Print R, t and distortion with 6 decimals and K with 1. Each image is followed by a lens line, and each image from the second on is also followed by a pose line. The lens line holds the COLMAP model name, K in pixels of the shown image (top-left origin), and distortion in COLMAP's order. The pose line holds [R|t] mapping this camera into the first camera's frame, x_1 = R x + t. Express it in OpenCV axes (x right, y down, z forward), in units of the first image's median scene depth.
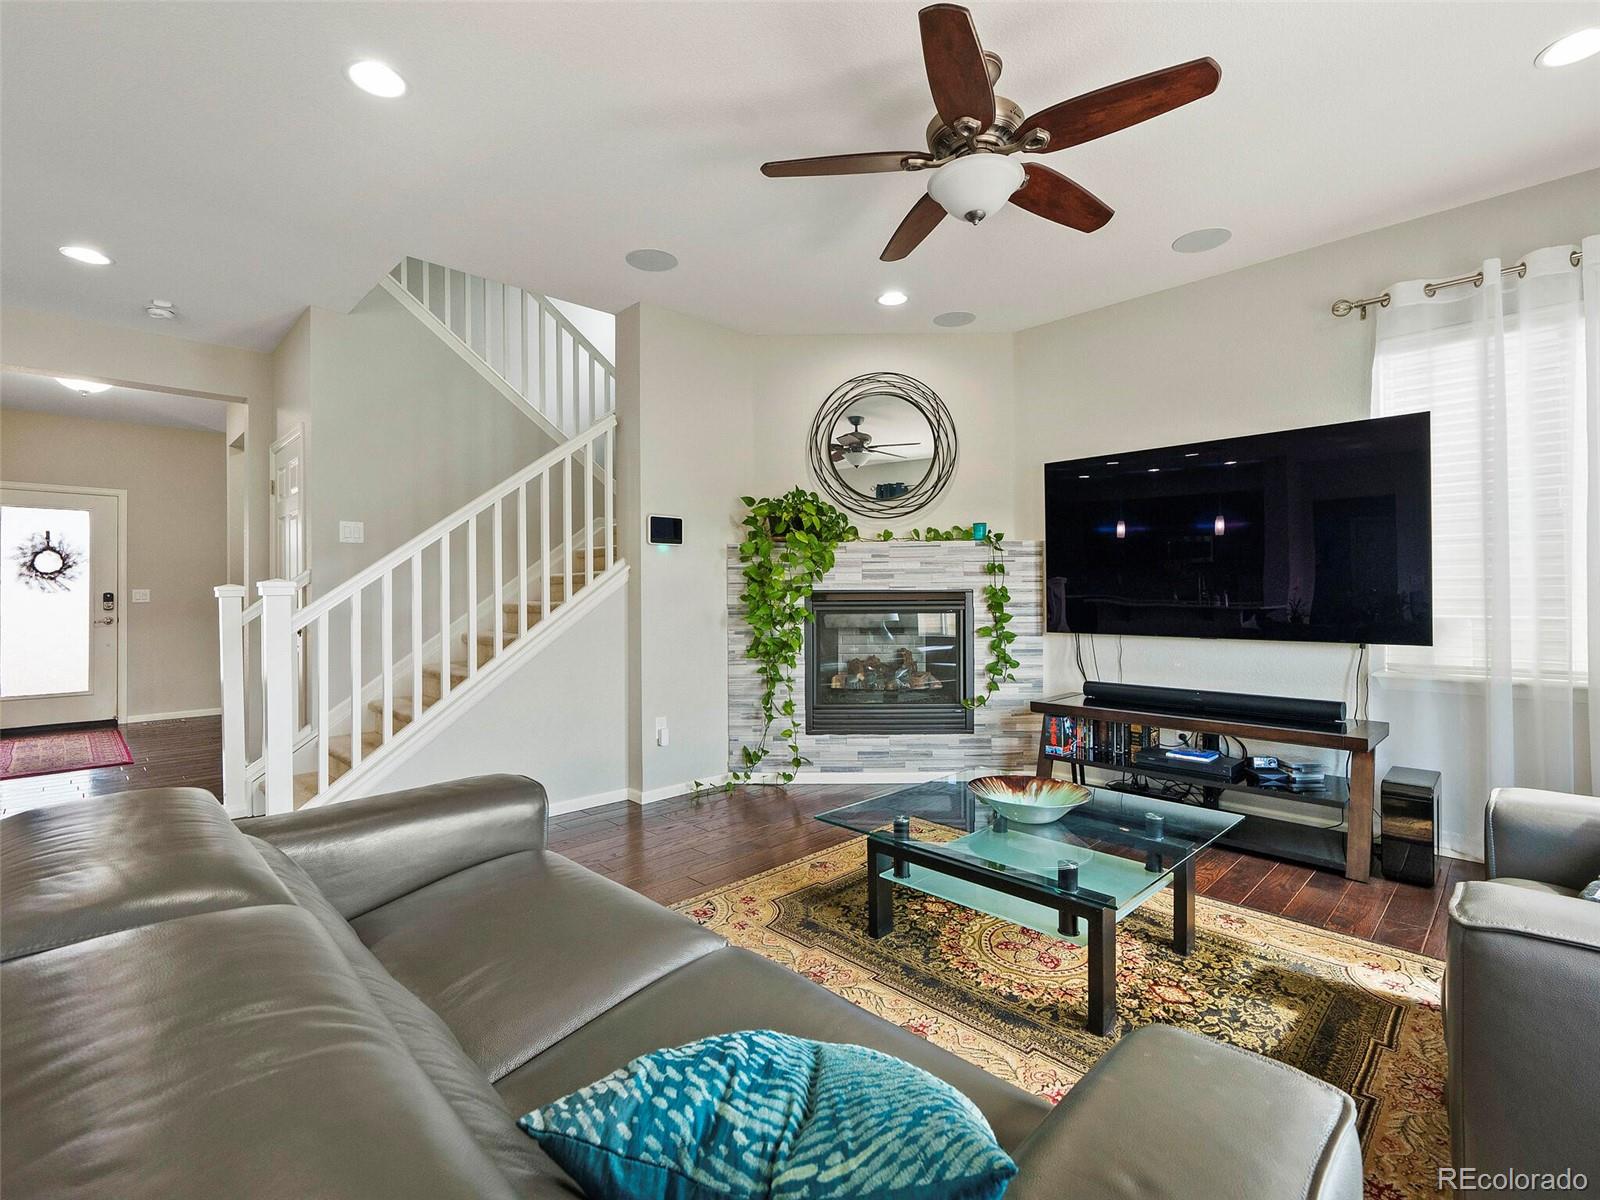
lens RADIAL K [[734.8, 0, 810.0], [0, 734.8, 594.7], [0, 0, 1]] dist [-0.001234, 0.000012]
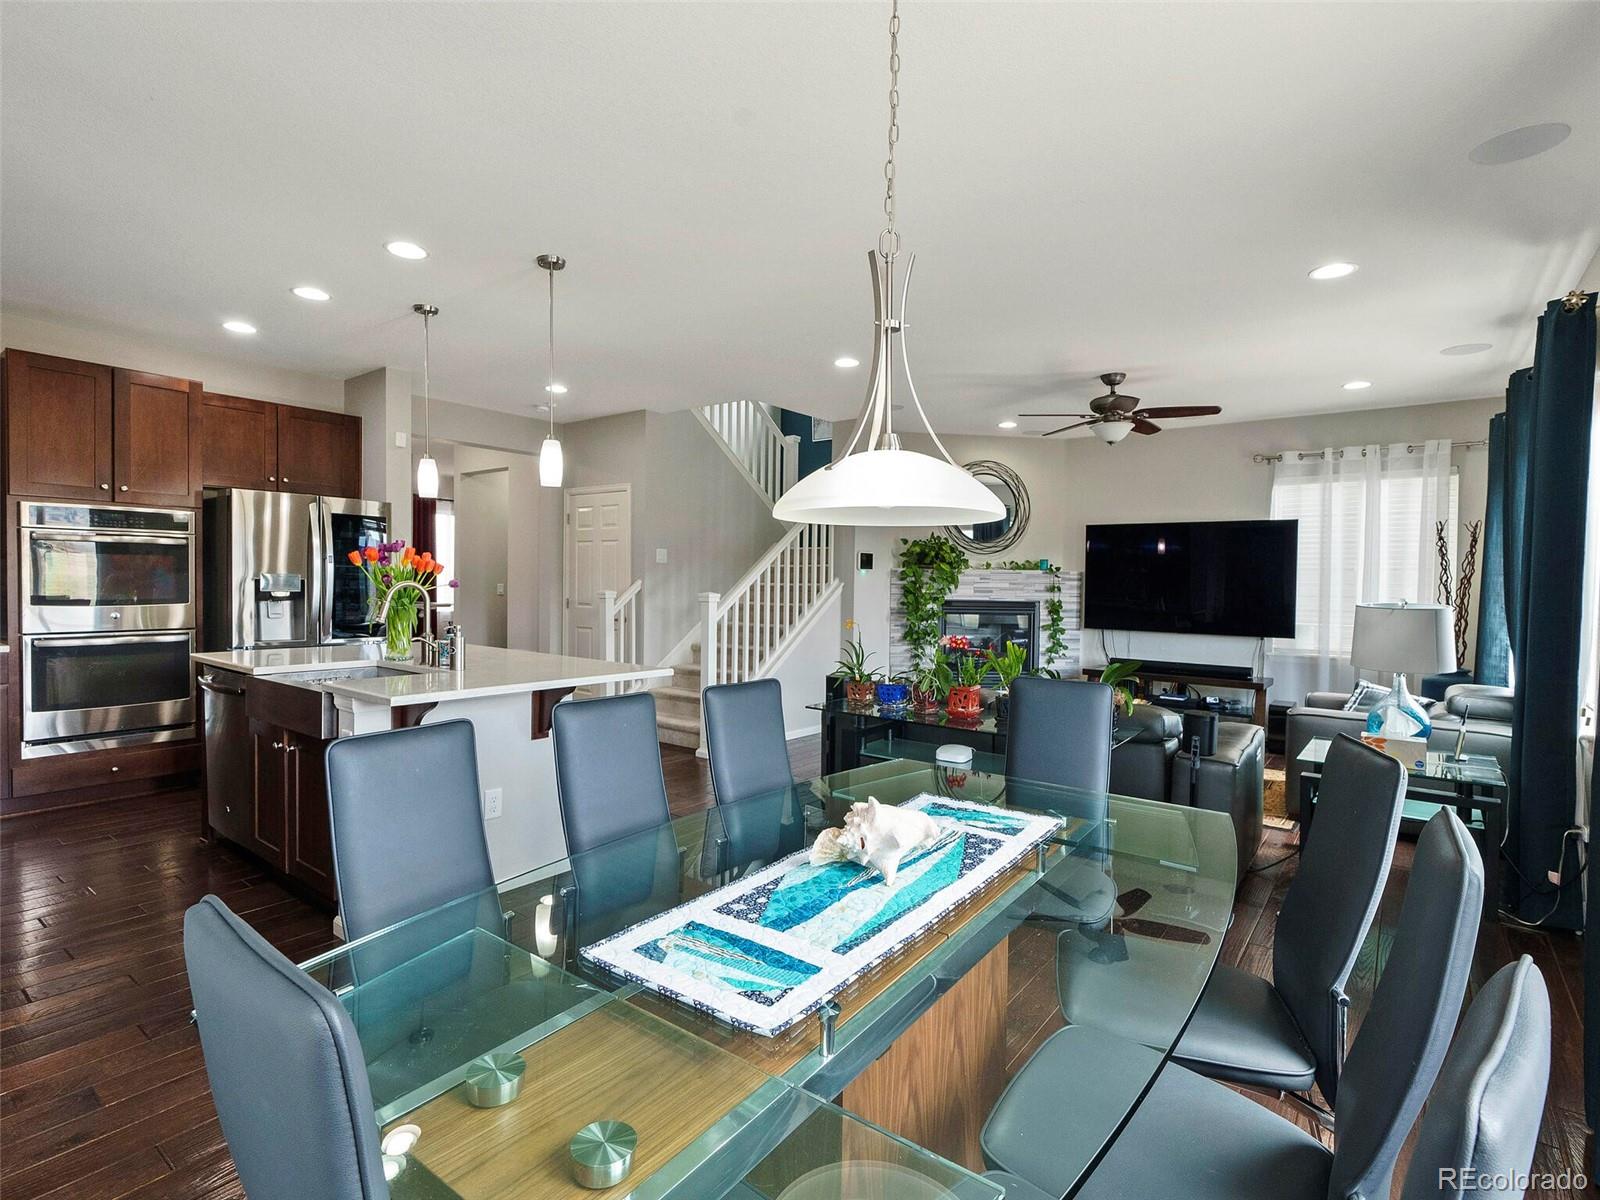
lens RADIAL K [[810.4, 0, 800.0], [0, 810.4, 600.0], [0, 0, 1]] dist [0.001214, -0.000055]
pose [[0.990884, 0.020142, 0.133204, -0.543326], [-0.023314, 0.999479, 0.022298, -0.037018], [-0.132686, -0.025201, 0.990838, -0.698605]]
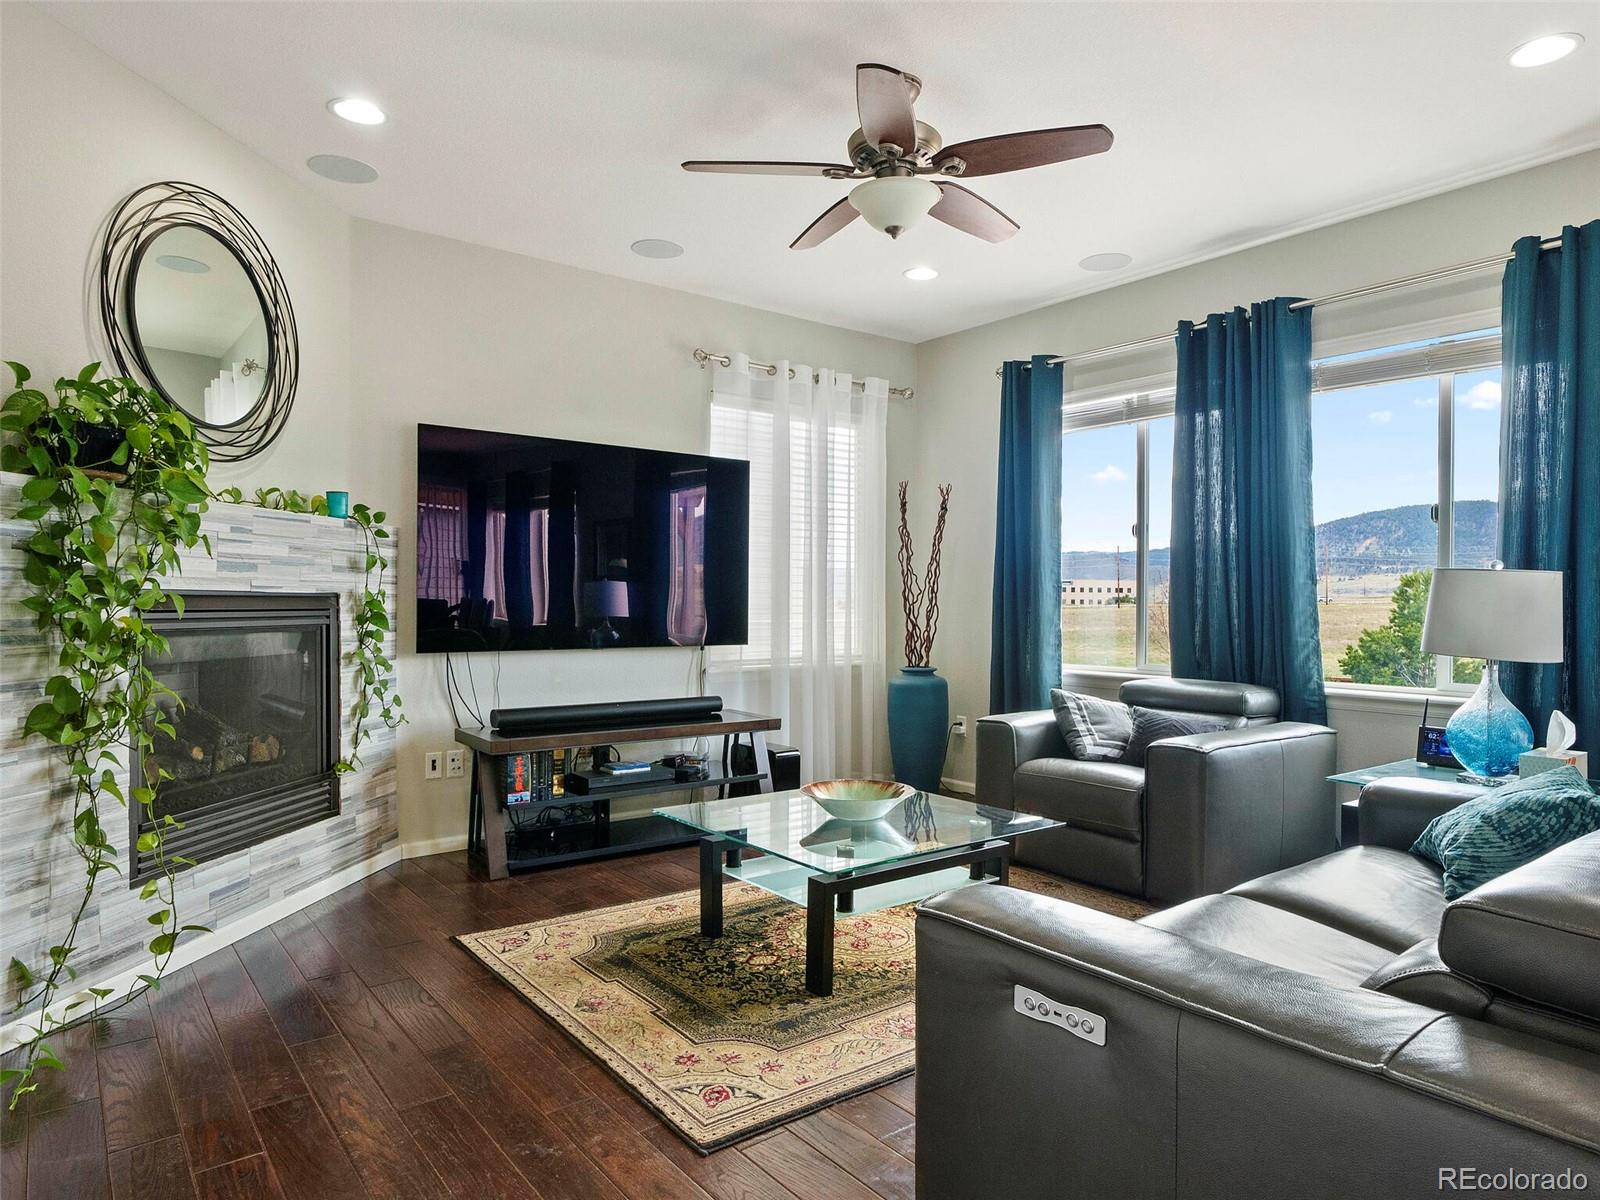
lens RADIAL K [[976.0, 0, 800.0], [0, 976.0, 600.0], [0, 0, 1]] dist [0.003829, 0.000206]
pose [[0.132480, 0.008446, 0.991150, -0.594164], [-0.004980, 0.999957, -0.007856, 0.003857], [-0.991173, -0.003895, 0.132516, 0.489675]]
